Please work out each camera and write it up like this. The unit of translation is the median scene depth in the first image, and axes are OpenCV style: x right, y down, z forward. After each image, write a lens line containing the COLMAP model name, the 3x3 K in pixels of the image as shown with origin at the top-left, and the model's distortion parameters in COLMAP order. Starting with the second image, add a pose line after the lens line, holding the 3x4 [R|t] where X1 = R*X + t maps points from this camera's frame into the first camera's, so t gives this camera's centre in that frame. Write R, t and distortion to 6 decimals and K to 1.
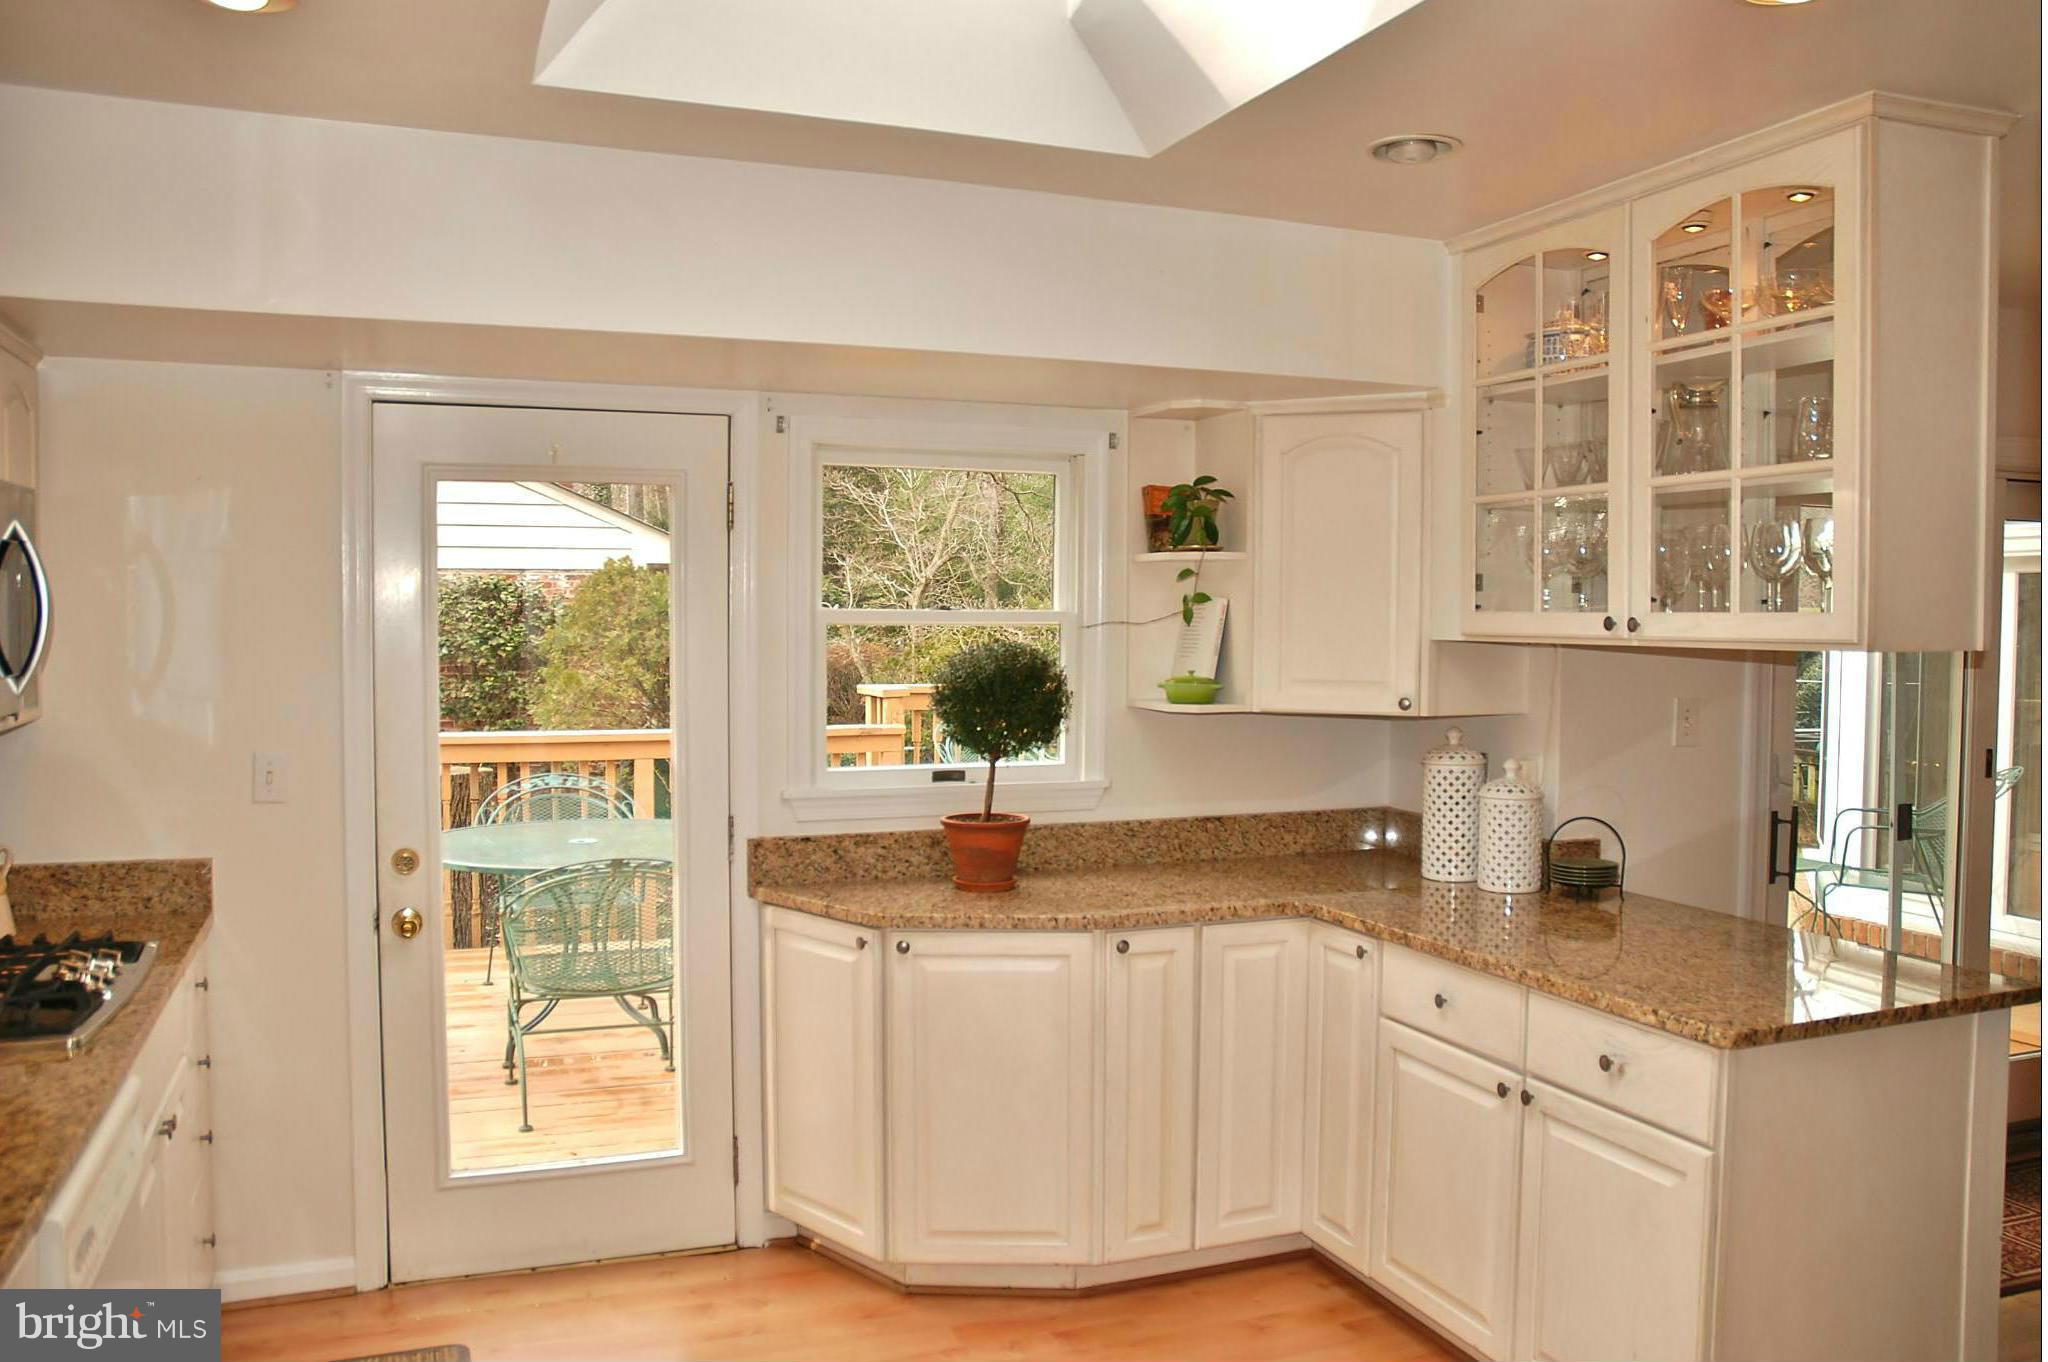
lens RADIAL K [[1612.9, 0, 1024.0], [0, 1612.9, 681.0], [0, 0, 1]] dist [-0.189107, 0.191232]
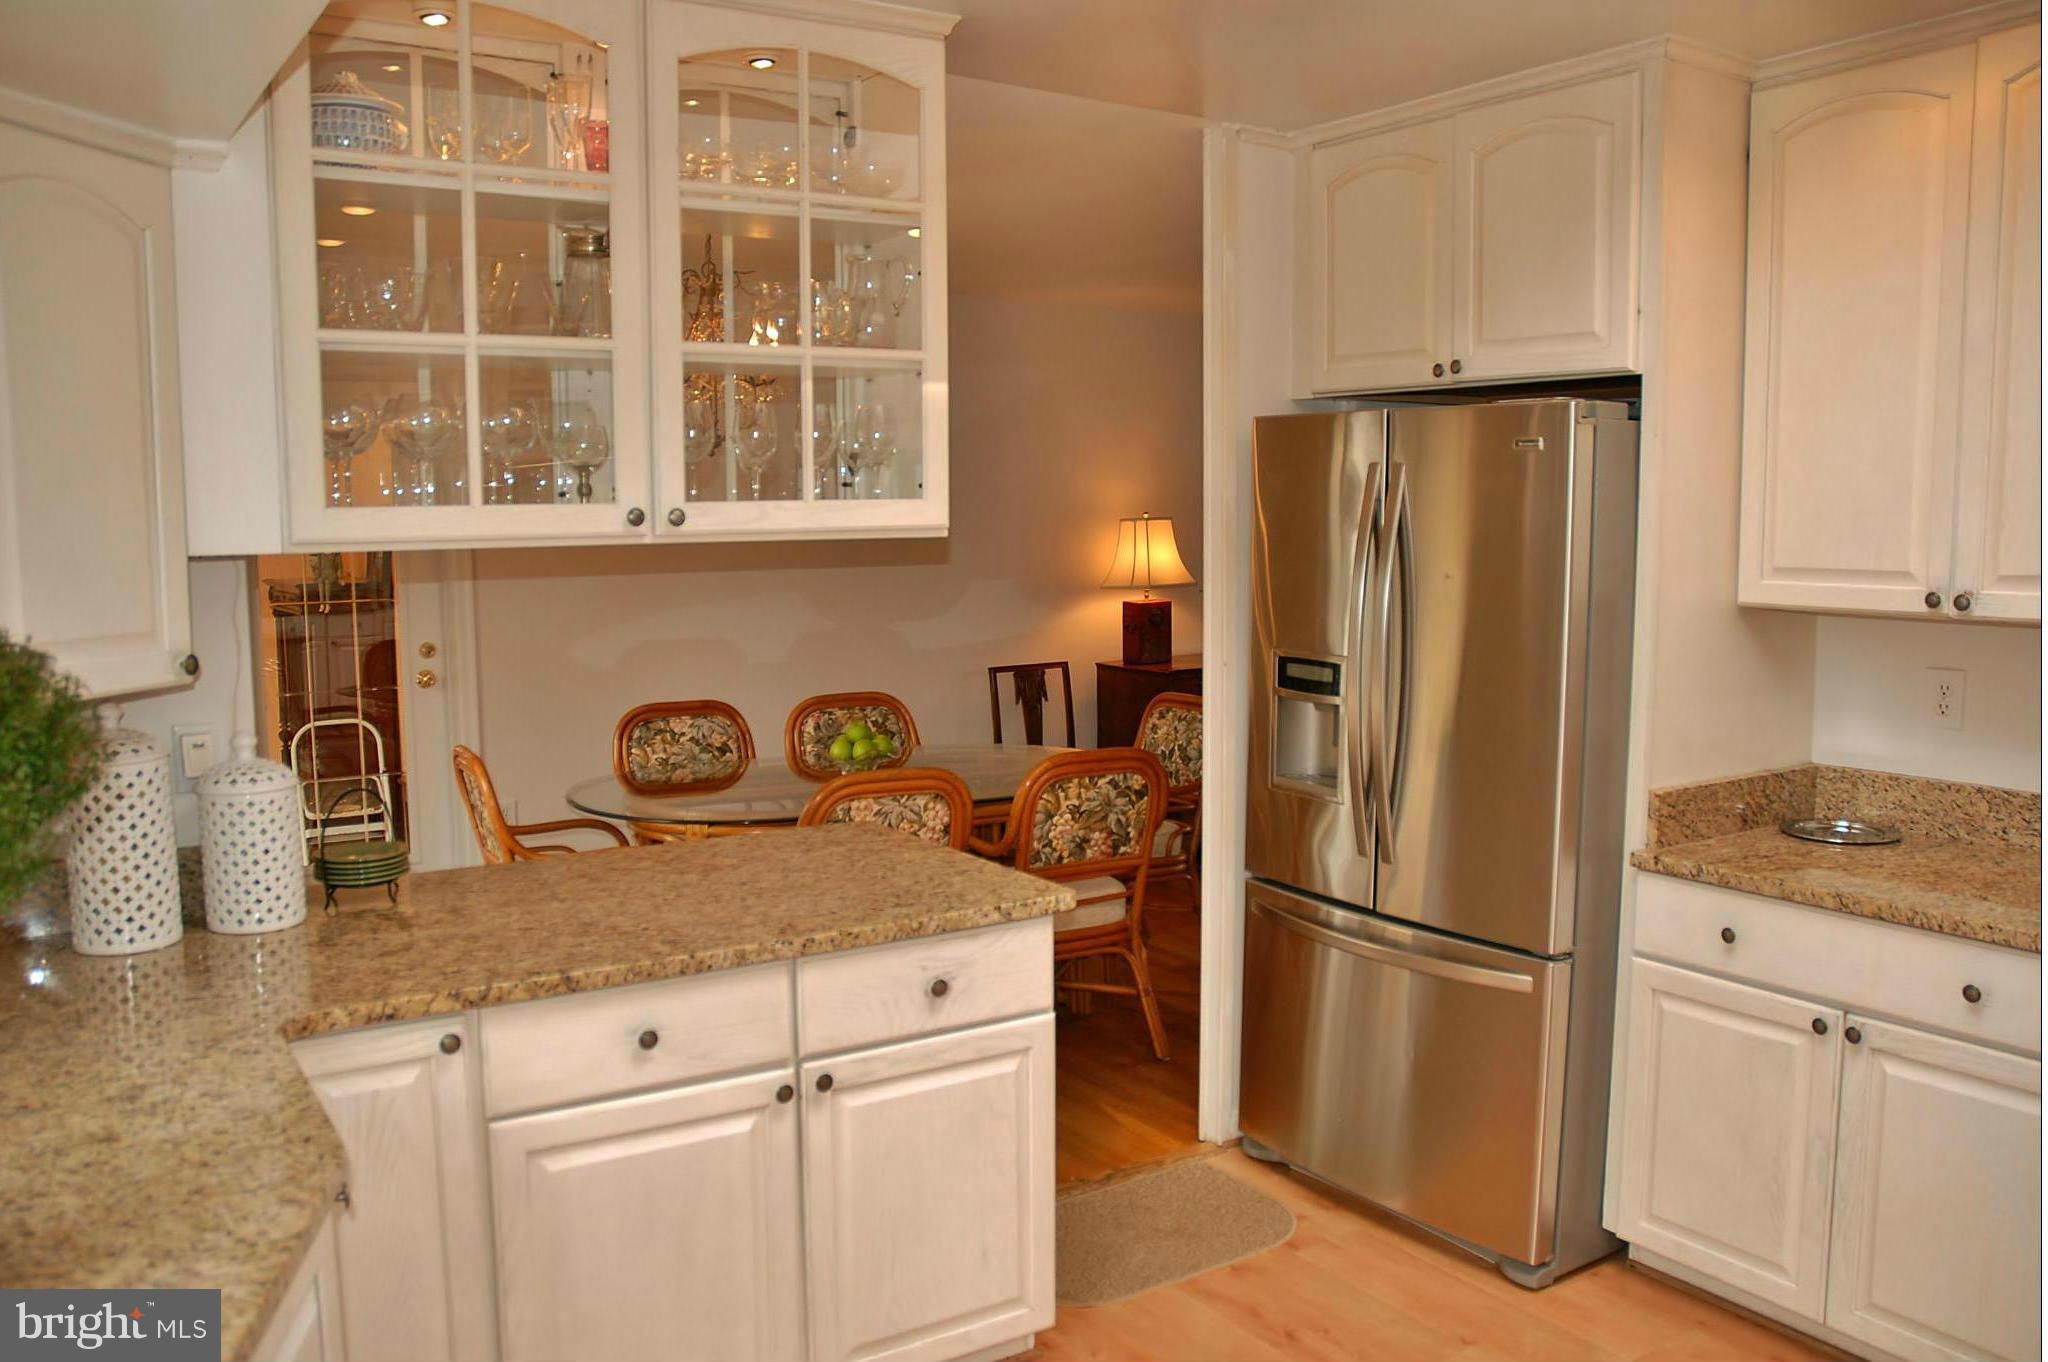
lens RADIAL K [[1612.9, 0, 1024.0], [0, 1612.9, 681.0], [0, 0, 1]] dist [-0.189107, 0.191232]
pose [[-0.171531, -0.109851, 0.979035, -0.468898], [0.057643, 0.990942, 0.121287, -0.041000], [-0.983491, 0.077239, -0.163645, 0.943987]]
